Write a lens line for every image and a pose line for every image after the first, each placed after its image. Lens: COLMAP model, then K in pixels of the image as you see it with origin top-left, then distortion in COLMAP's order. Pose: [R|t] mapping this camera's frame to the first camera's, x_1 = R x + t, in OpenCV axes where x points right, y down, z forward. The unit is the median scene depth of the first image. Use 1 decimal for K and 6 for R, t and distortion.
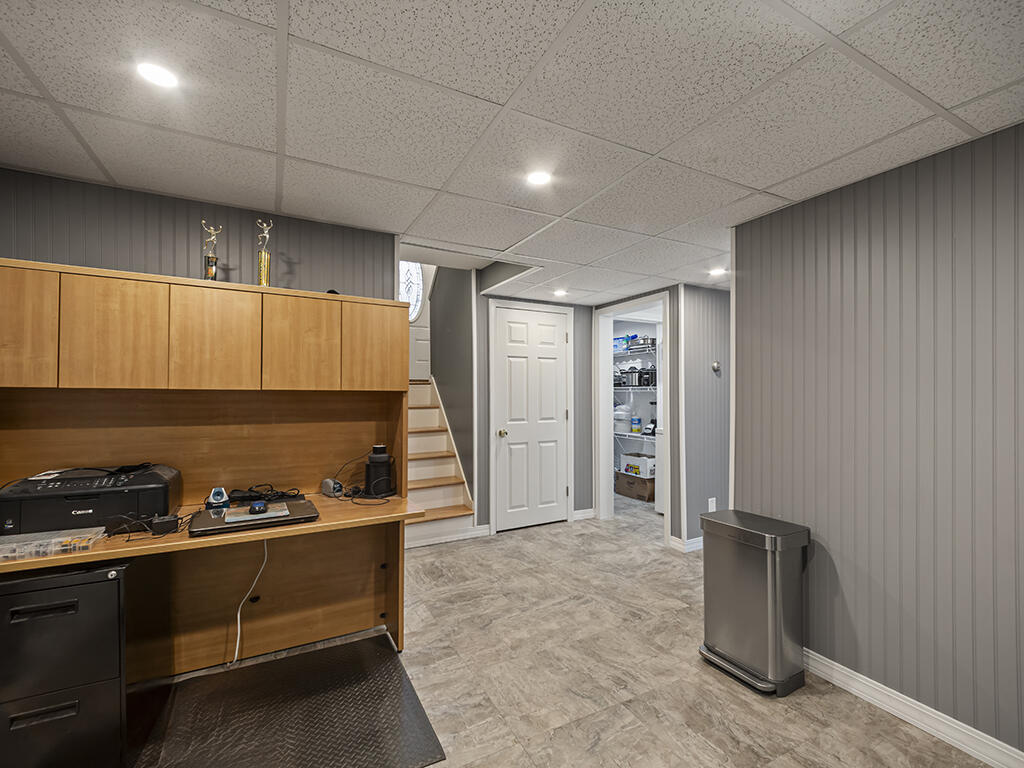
lens RADIAL K [[459.0, 0, 514.4], [0, 459.0, 389.9], [0, 0, 1]] dist [0.002297, 0.000569]
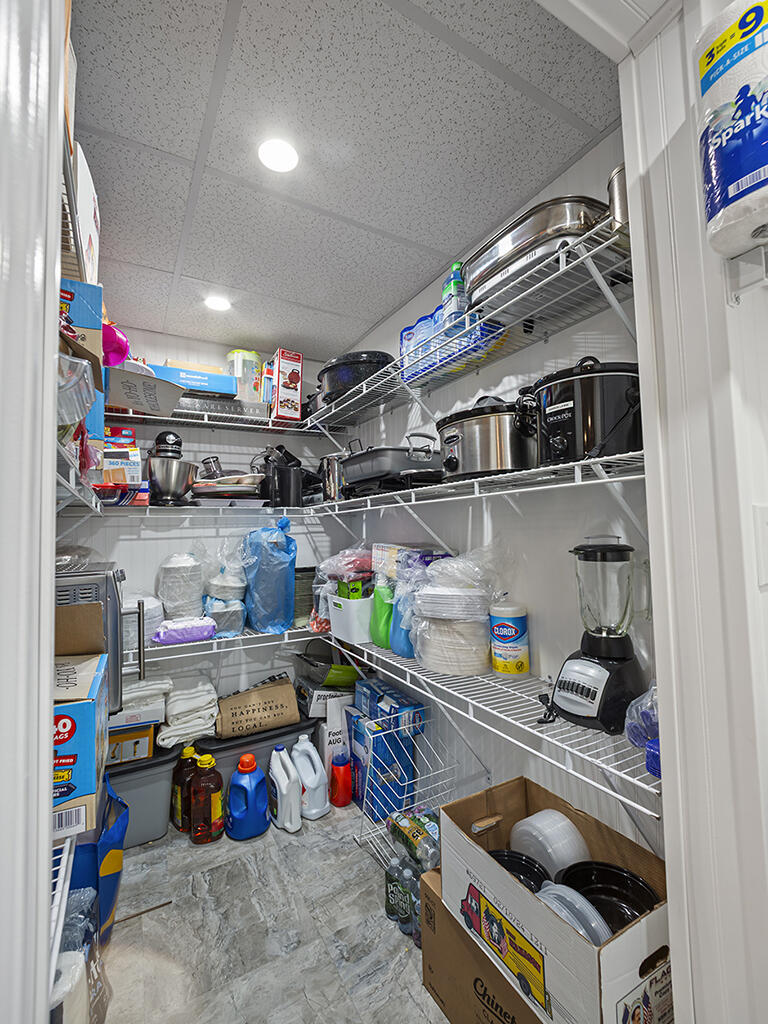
lens RADIAL K [[459.0, 0, 381.5], [0, 459.0, 508.1], [0, 0, 1]] dist [0.002297, 0.000569]
pose [[0.999759, -0.017912, 0.012727, 0.202117], [0.018553, 0.998465, -0.052183, 0.017871], [-0.011772, 0.052407, 0.998556, 0.777346]]
